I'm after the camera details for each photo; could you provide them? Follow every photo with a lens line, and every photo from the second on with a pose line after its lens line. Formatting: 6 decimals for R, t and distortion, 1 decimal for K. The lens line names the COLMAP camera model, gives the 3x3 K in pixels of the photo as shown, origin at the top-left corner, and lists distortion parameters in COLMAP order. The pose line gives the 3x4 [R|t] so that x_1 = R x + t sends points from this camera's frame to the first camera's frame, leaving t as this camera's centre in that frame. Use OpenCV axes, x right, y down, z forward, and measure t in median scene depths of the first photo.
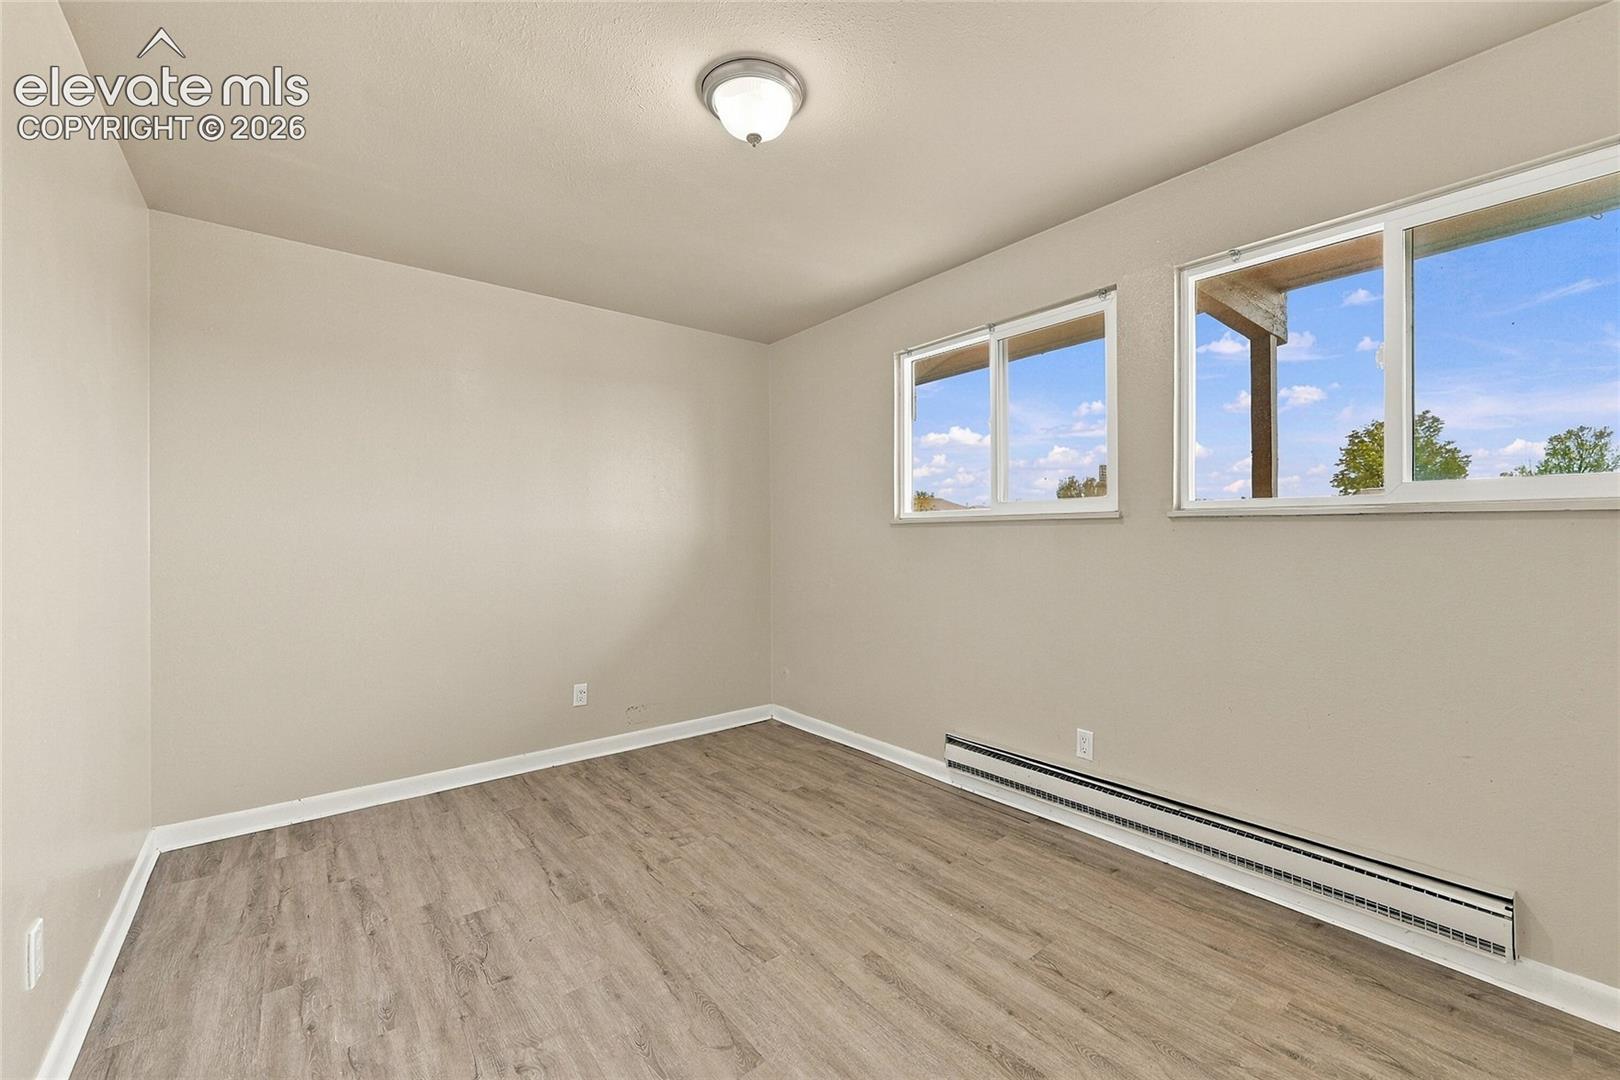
lens RADIAL K [[659.3, 0, 814.7], [0, 659.3, 534.7], [0, 0, 1]] dist [-0.000269, 0.000008]
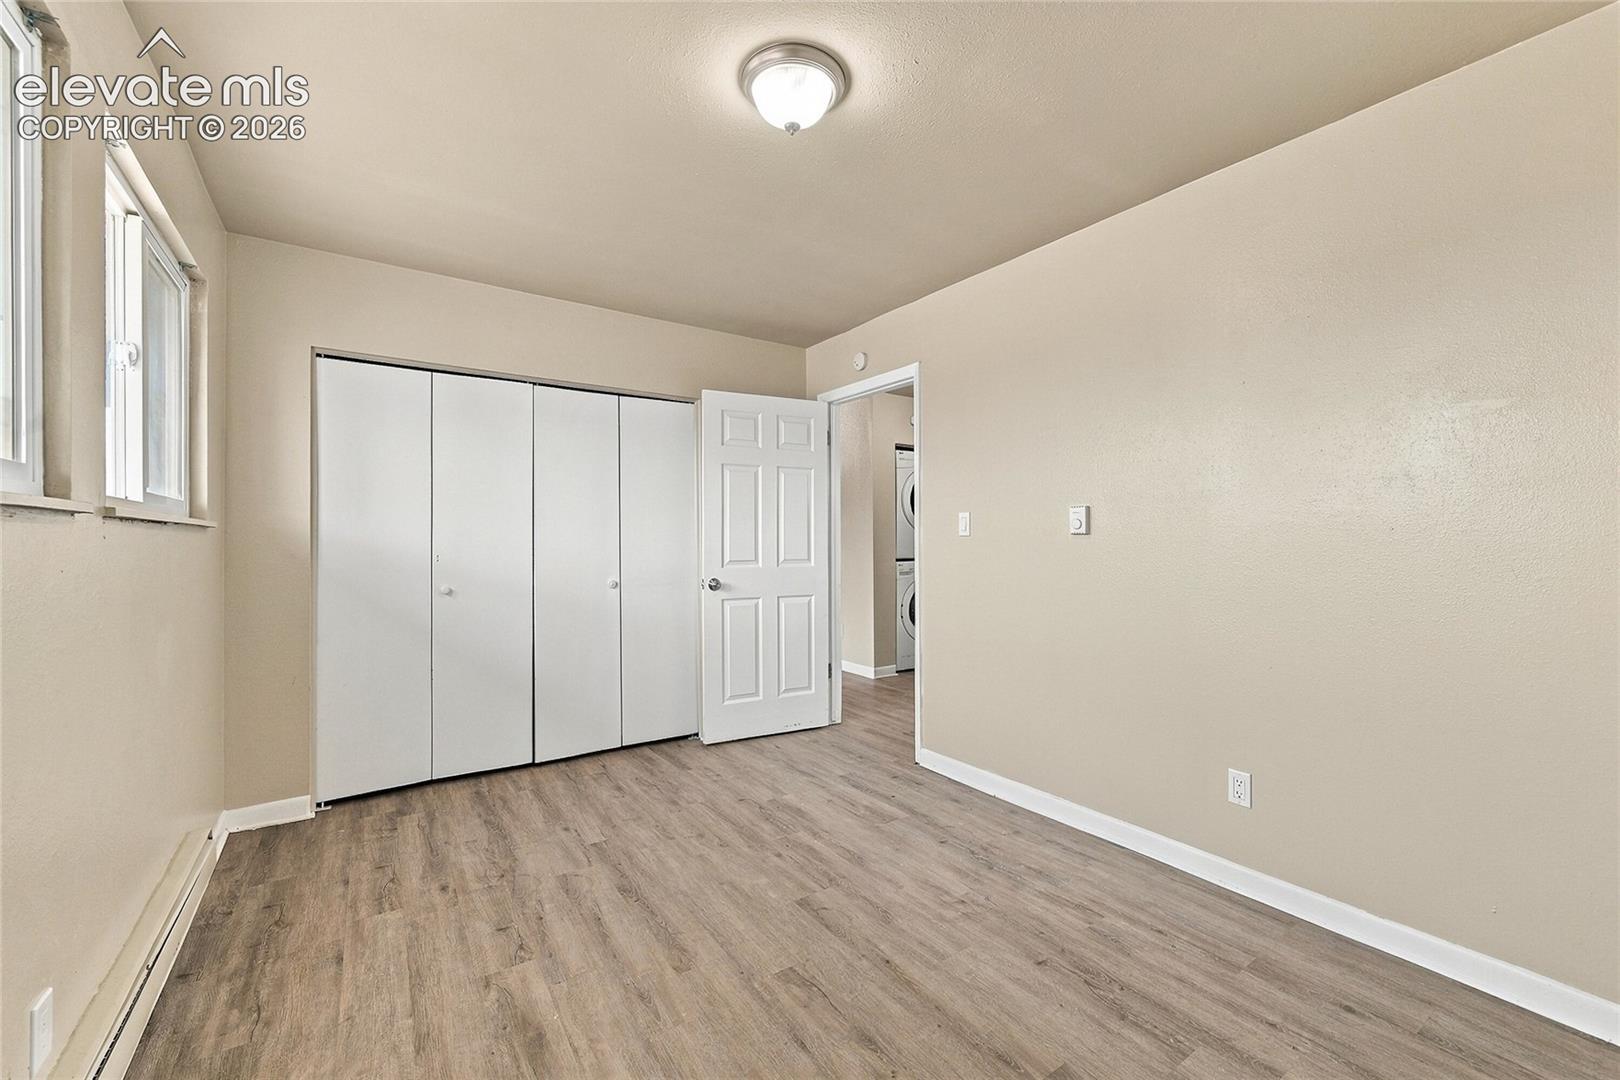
lens RADIAL K [[648.0, 0, 817.4], [0, 648.0, 540.7], [0, 0, 1]] dist [-0.000565, -0.000009]
pose [[-0.997739, 0.012277, 0.066075, -0.188315], [0.012900, 0.999876, 0.009009, -0.003596], [-0.065957, 0.009841, -0.997774, 1.977197]]
